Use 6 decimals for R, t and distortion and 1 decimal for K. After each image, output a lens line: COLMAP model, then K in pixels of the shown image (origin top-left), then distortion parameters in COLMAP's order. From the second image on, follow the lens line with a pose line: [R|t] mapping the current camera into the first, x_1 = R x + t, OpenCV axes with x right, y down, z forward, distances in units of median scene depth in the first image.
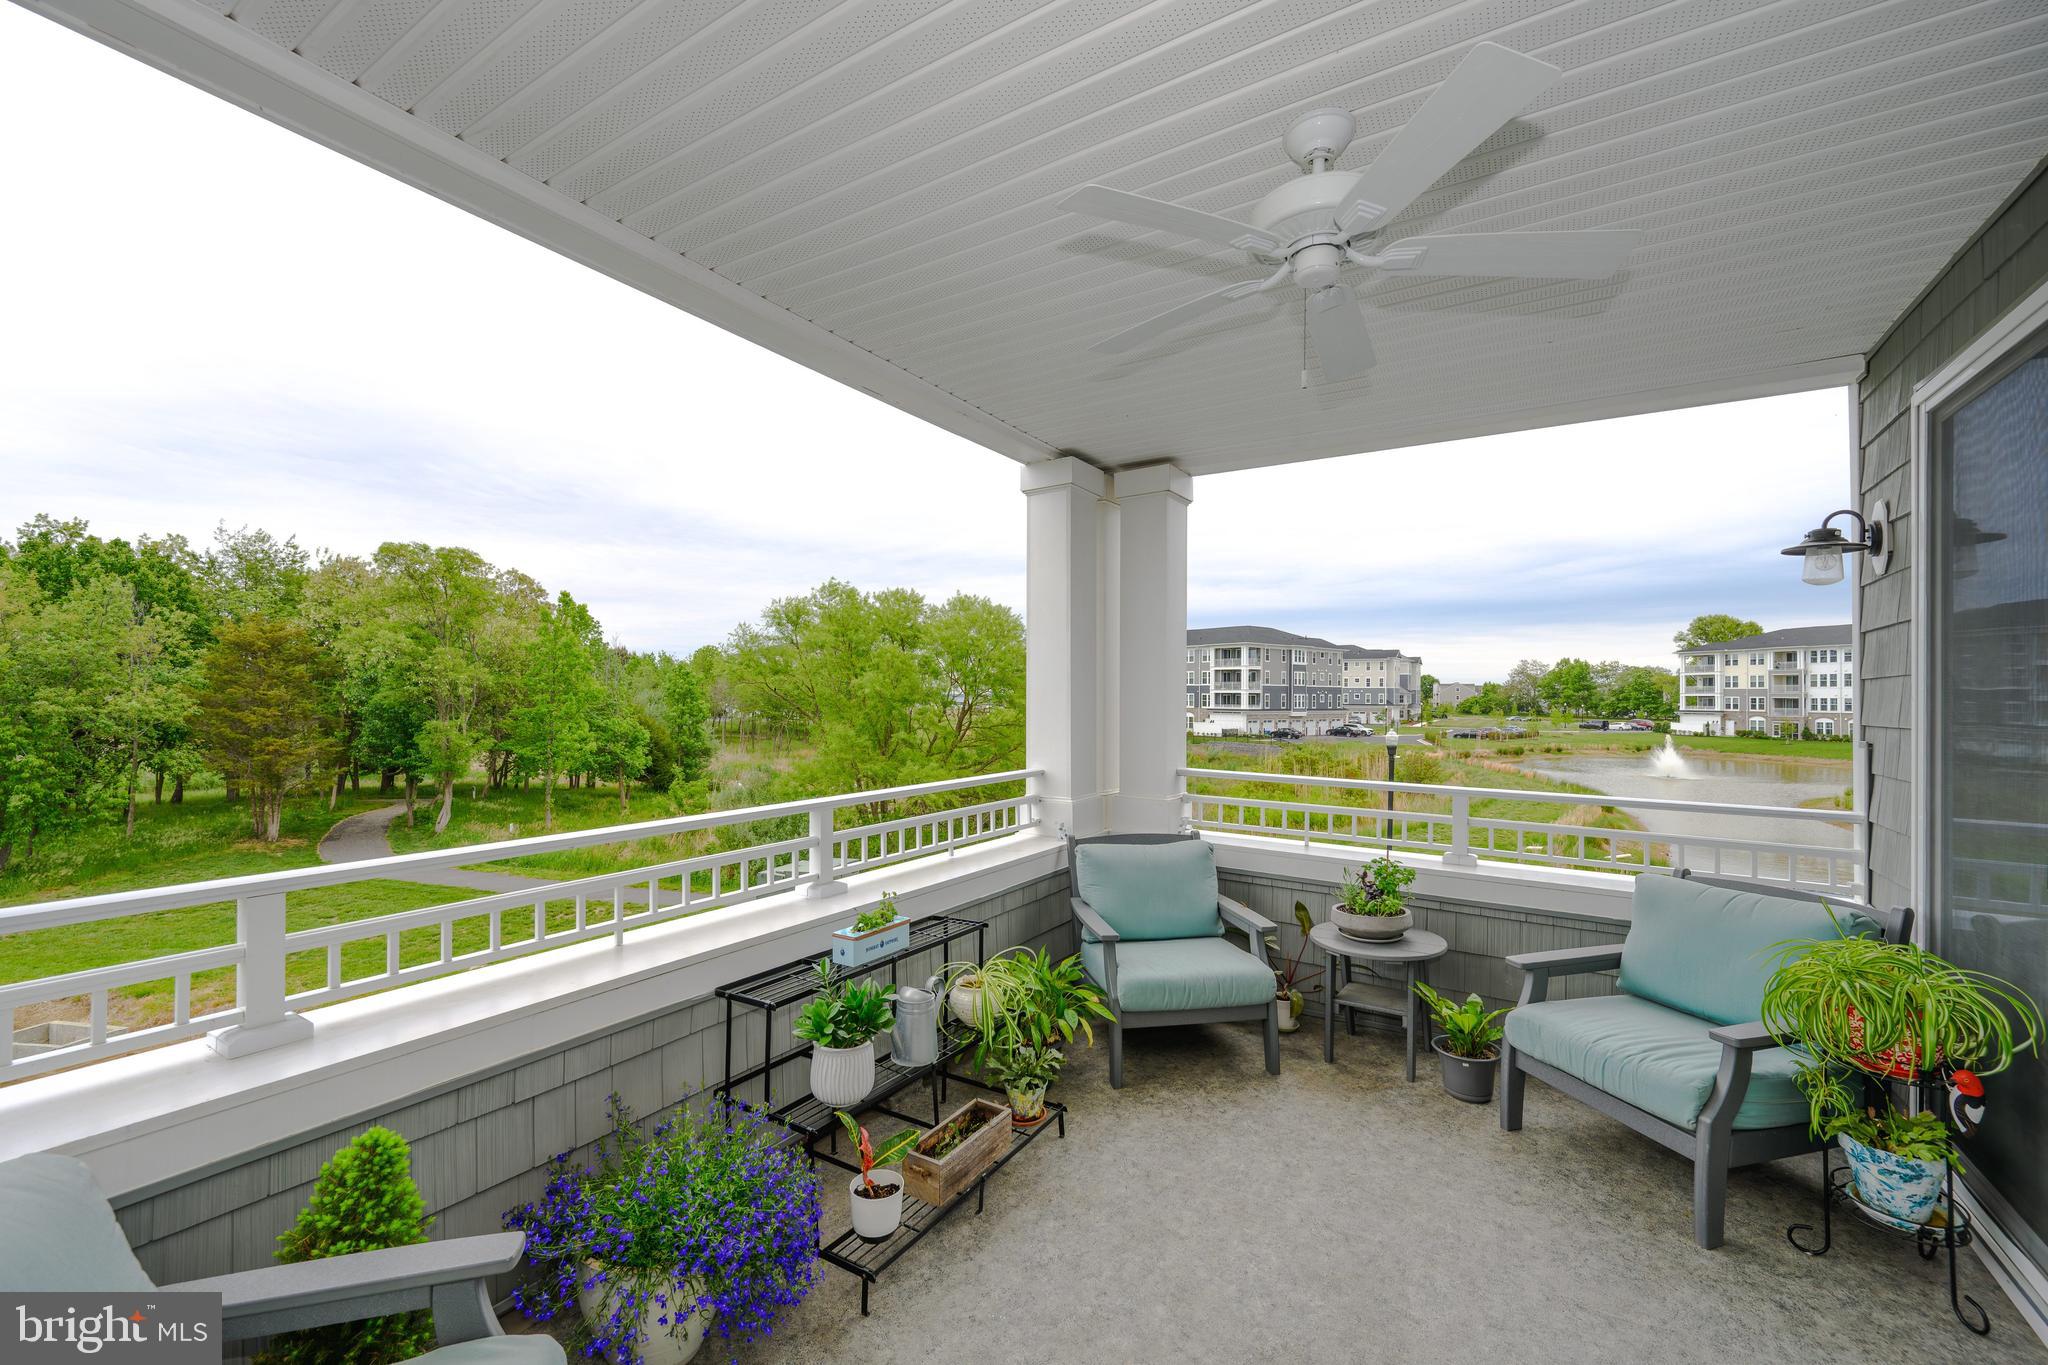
lens RADIAL K [[824.6, 0, 1019.2], [0, 824.6, 688.4], [0, 0, 1]] dist [-0.000164, -0.000009]
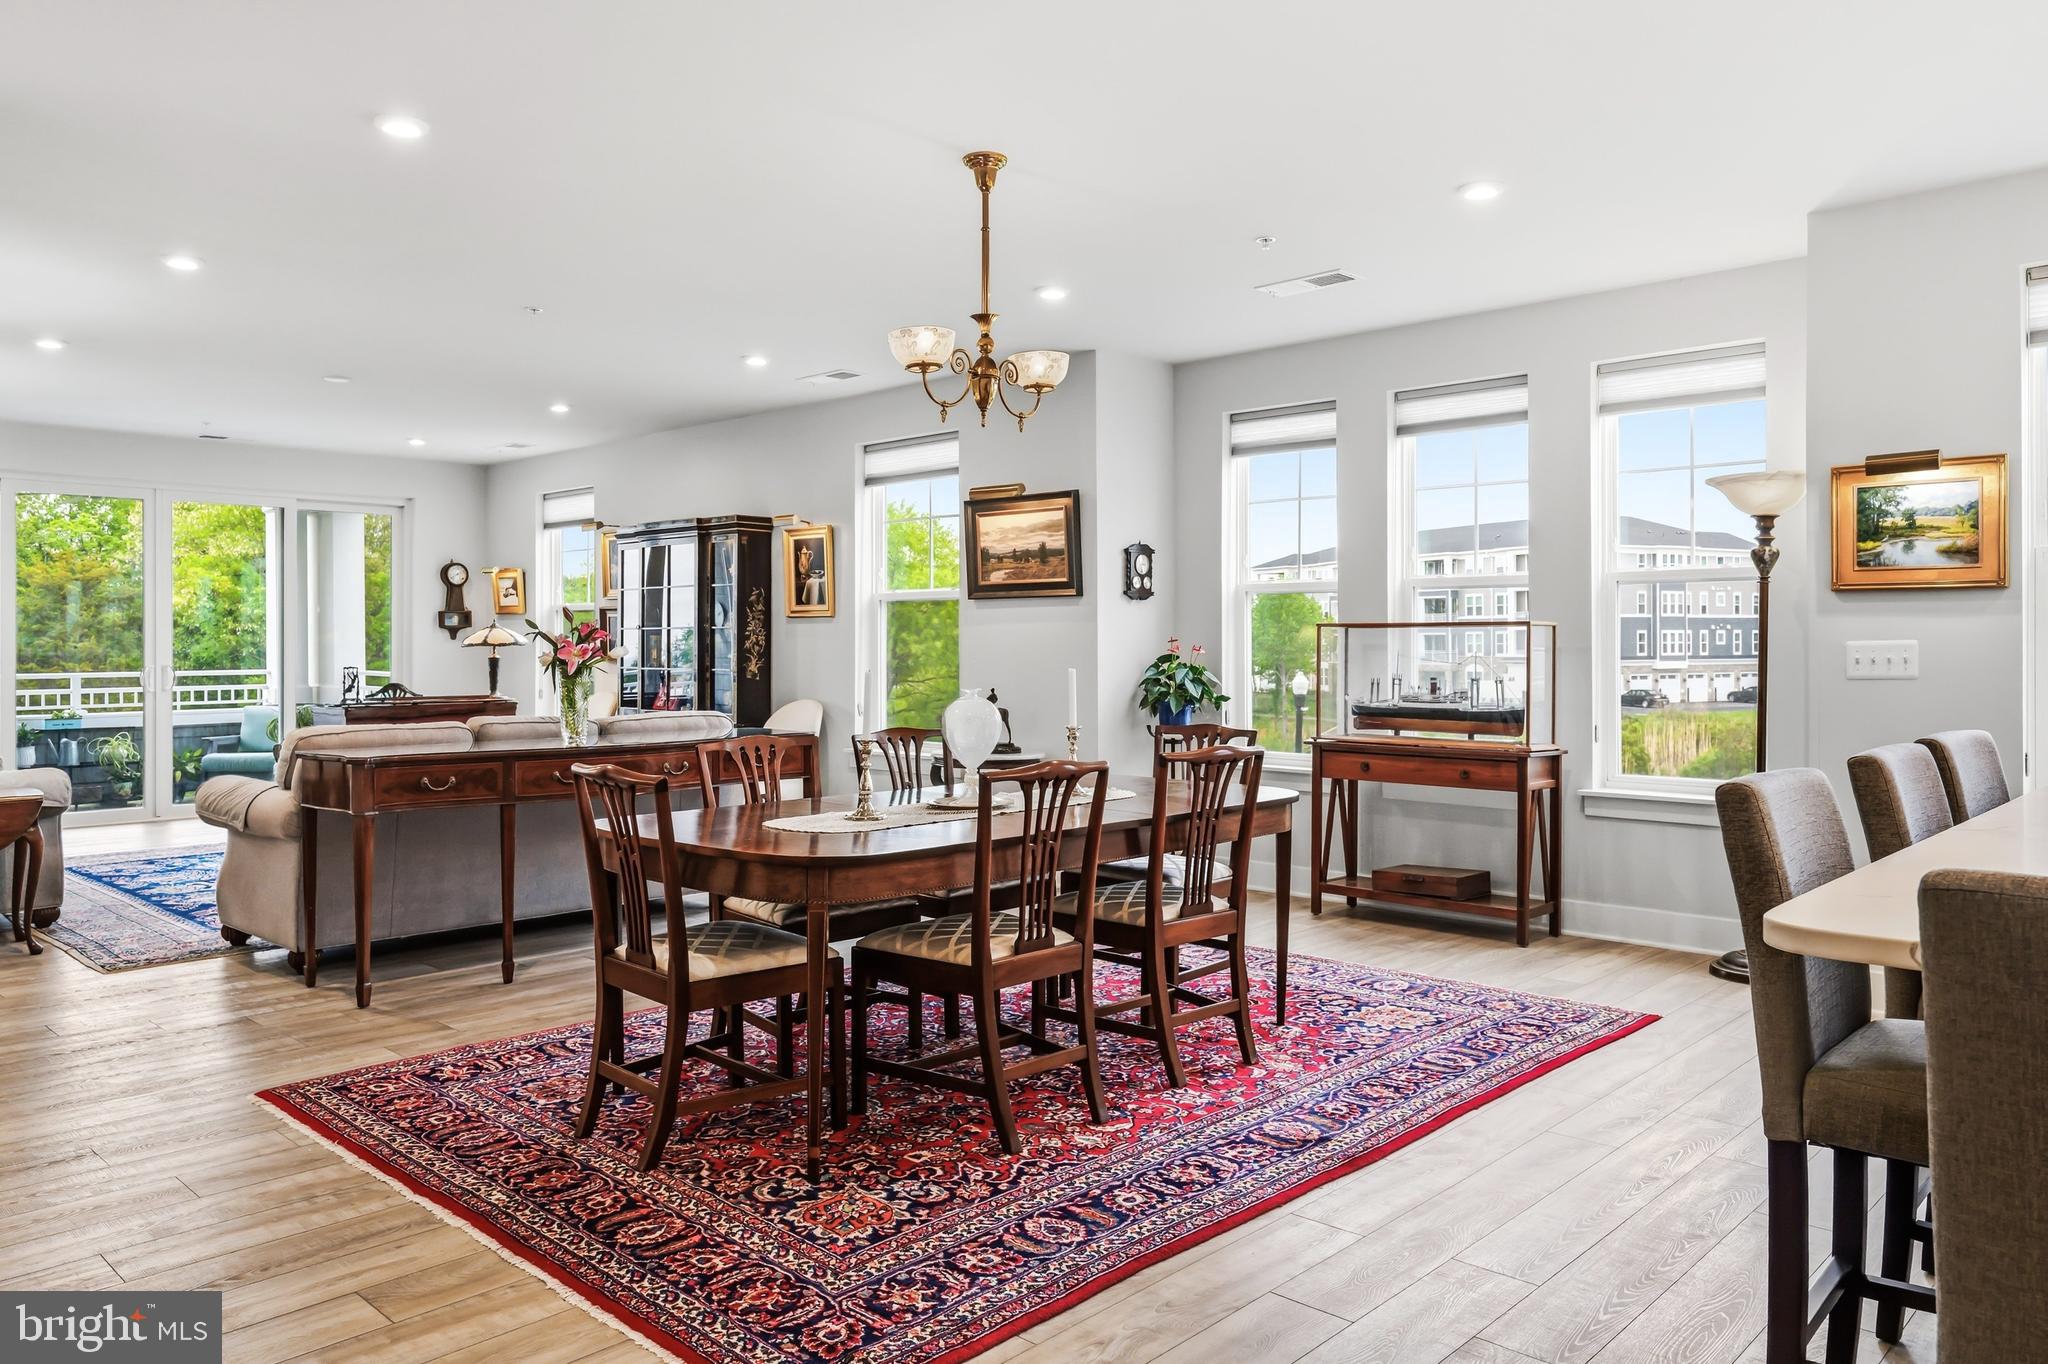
lens RADIAL K [[1428.9, 0, 1016.0], [0, 1428.9, 643.2], [0, 0, 1]] dist [-0.002795, -0.000672]
pose [[0.980731, -0.012974, -0.194931, 0.289287], [0.014672, 0.999866, 0.007268, 0.006380], [0.194811, -0.009988, 0.980790, -0.222582]]
